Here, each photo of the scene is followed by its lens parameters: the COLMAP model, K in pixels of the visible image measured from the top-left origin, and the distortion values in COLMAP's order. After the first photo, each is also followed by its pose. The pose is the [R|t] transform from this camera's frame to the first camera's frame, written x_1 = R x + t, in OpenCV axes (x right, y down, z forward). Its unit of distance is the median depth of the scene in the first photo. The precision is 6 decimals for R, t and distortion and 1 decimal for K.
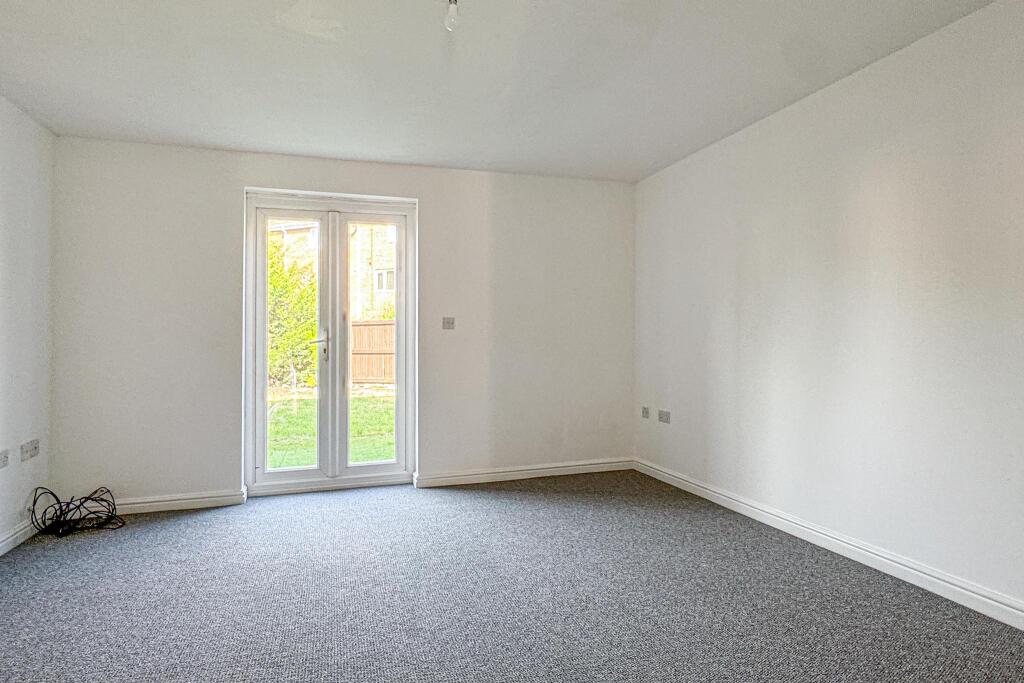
lens RADIAL K [[605.2, 0, 512.0], [0, 605.2, 341.5], [0, 0, 1]] dist [-0.001535, -0.000506]
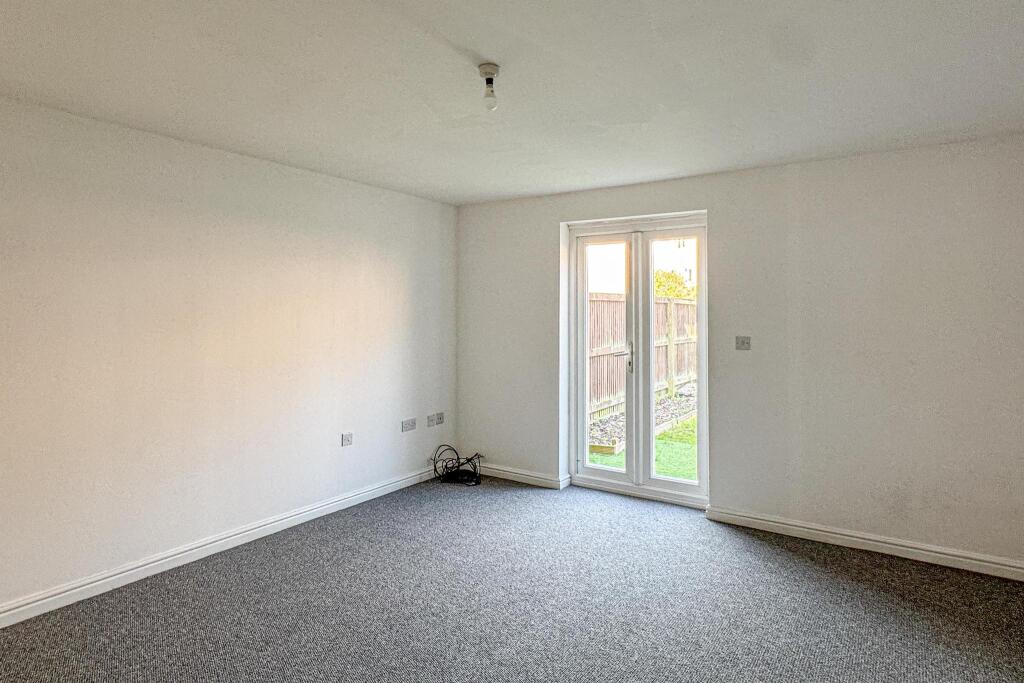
lens RADIAL K [[593.3, 0, 511.7], [0, 593.3, 295.7], [0, 0, 1]] dist [0.000628, -0.000015]
pose [[0.596762, -0.008055, -0.802378, 0.407512], [-0.006494, 0.999868, -0.014867, -0.087410], [0.802392, 0.014082, 0.596631, 0.210603]]
